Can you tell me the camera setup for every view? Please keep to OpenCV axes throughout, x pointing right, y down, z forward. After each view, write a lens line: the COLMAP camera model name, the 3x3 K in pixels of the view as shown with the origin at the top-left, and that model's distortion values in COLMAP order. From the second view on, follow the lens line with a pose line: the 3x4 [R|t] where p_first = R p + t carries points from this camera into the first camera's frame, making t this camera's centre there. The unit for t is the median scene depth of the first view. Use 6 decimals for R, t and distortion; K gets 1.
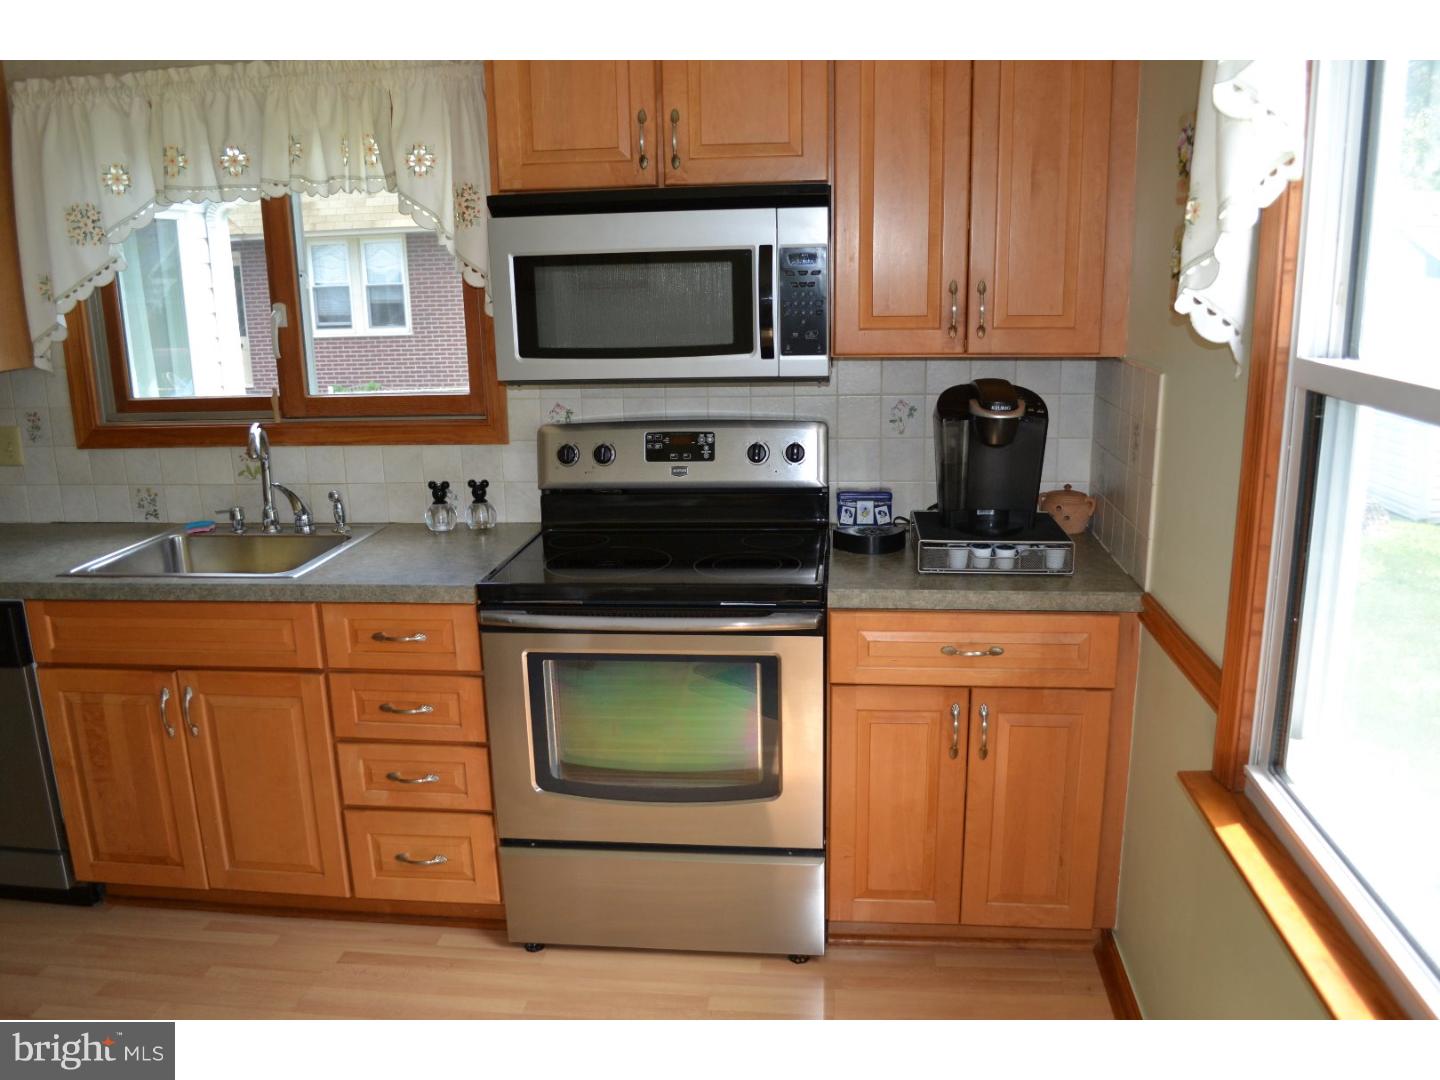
lens RADIAL K [[1164.7, 0, 708.4], [0, 1164.7, 561.9], [0, 0, 1]] dist [-0.081331, 0.010311]
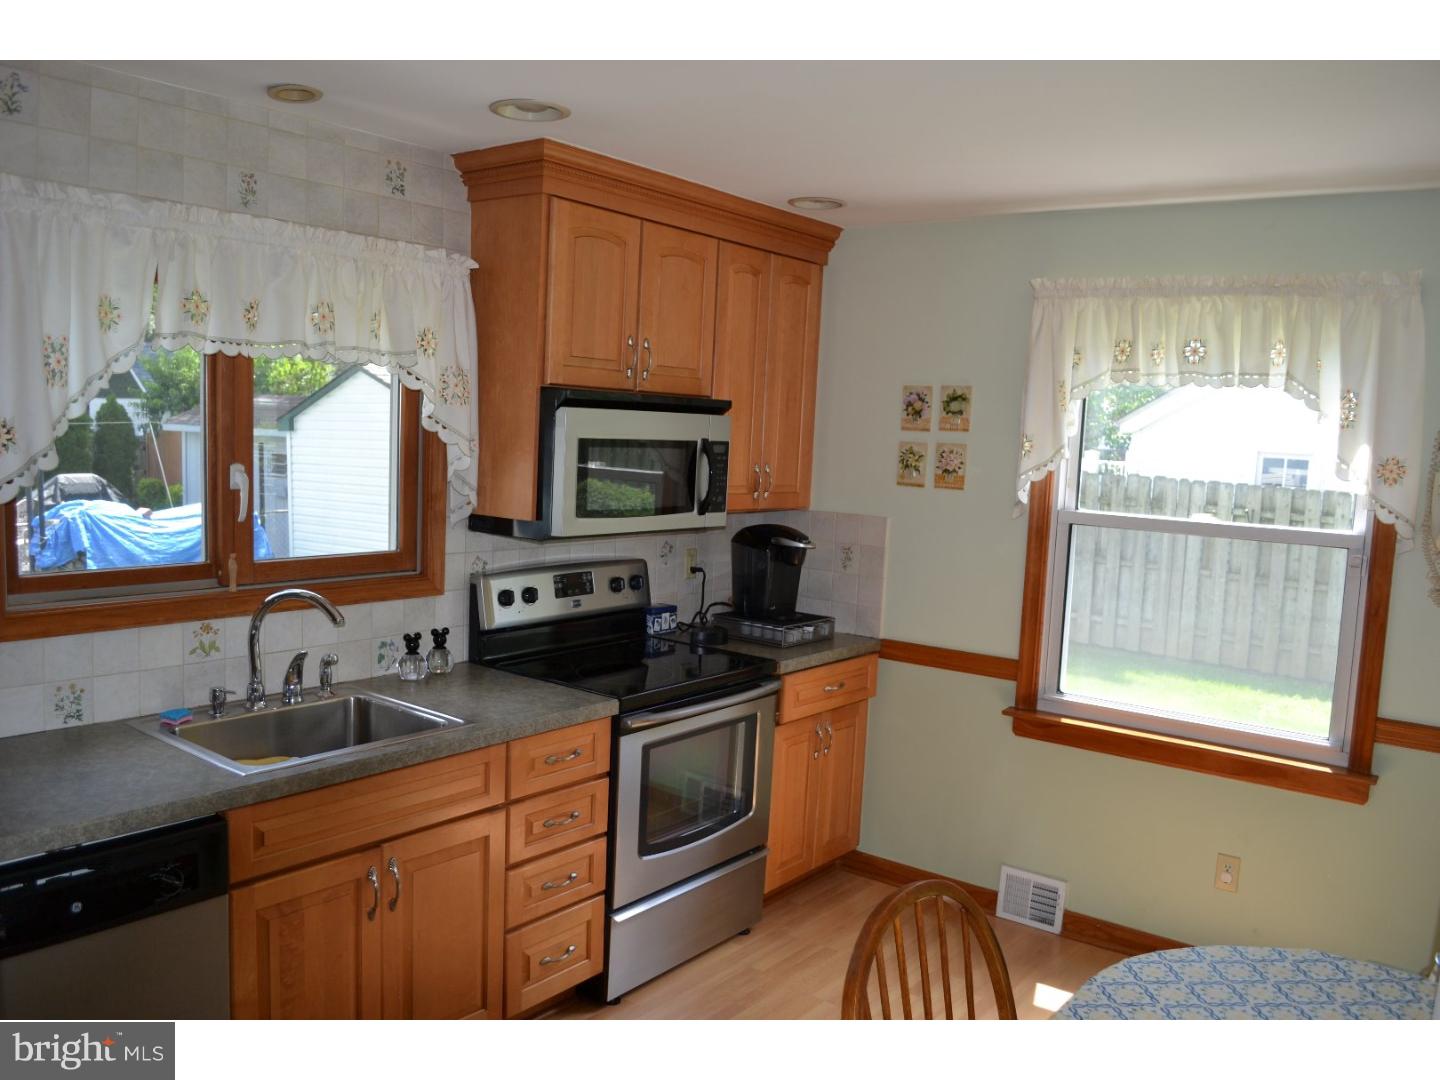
lens RADIAL K [[1164.7, 0, 708.4], [0, 1164.7, 561.9], [0, 0, 1]] dist [-0.081331, 0.010311]
pose [[0.518404, -0.053607, 0.853454, -1.044849], [0.154281, 0.987519, -0.031685, -0.061242], [-0.841103, 0.148097, 0.520205, 0.214630]]
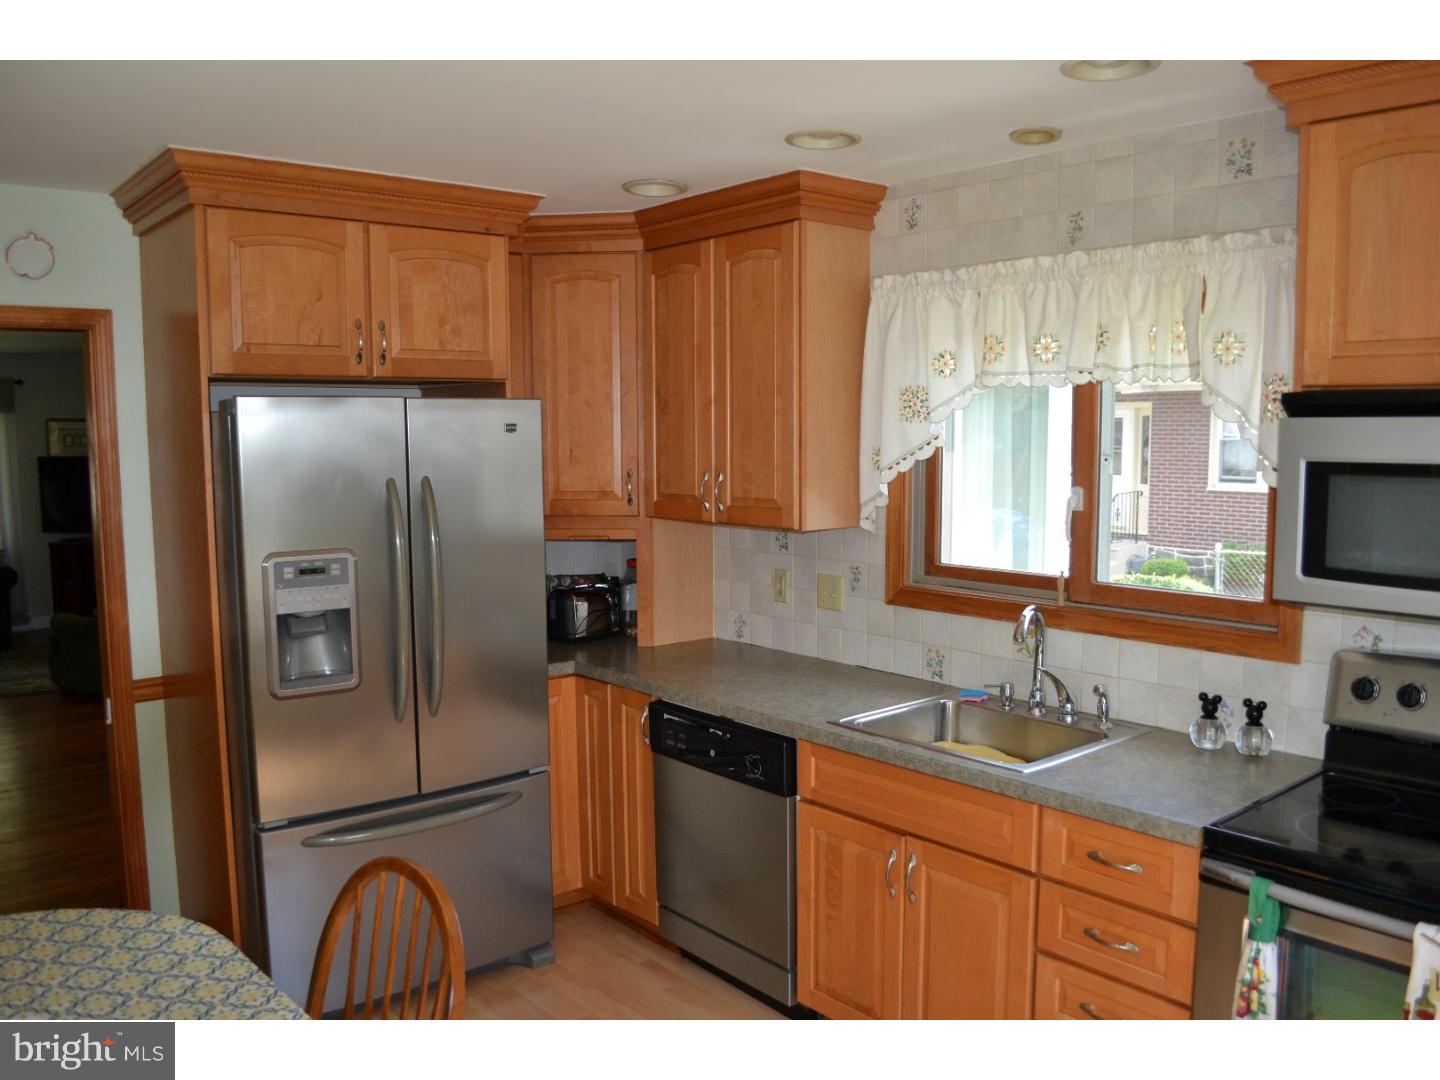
lens RADIAL K [[1164.7, 0, 708.4], [0, 1164.7, 561.9], [0, 0, 1]] dist [-0.081331, 0.010311]
pose [[0.724704, 0.096216, -0.682310, 0.086749], [-0.176926, 0.982989, -0.049303, -0.059972], [0.665959, 0.156448, 0.729399, 0.075071]]
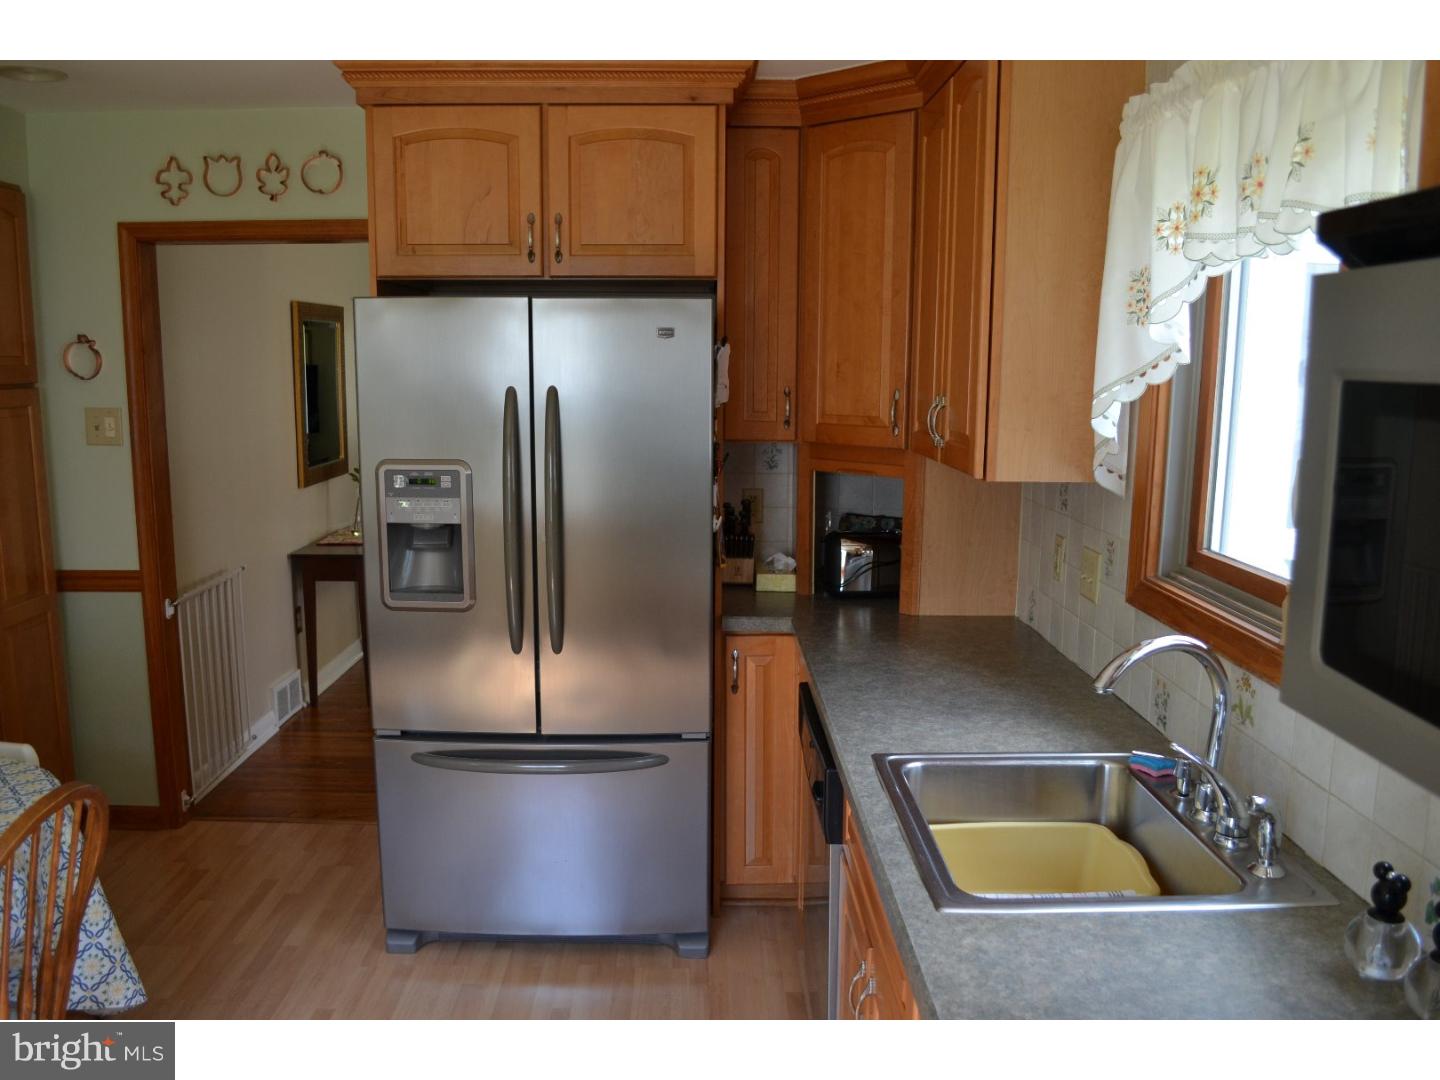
lens RADIAL K [[1164.7, 0, 708.4], [0, 1164.7, 561.9], [0, 0, 1]] dist [-0.081331, 0.010311]
pose [[0.122536, 0.194678, -0.973183, 0.137155], [-0.247863, 0.955503, 0.159932, -0.194623], [0.961014, 0.221619, 0.165337, 0.683418]]
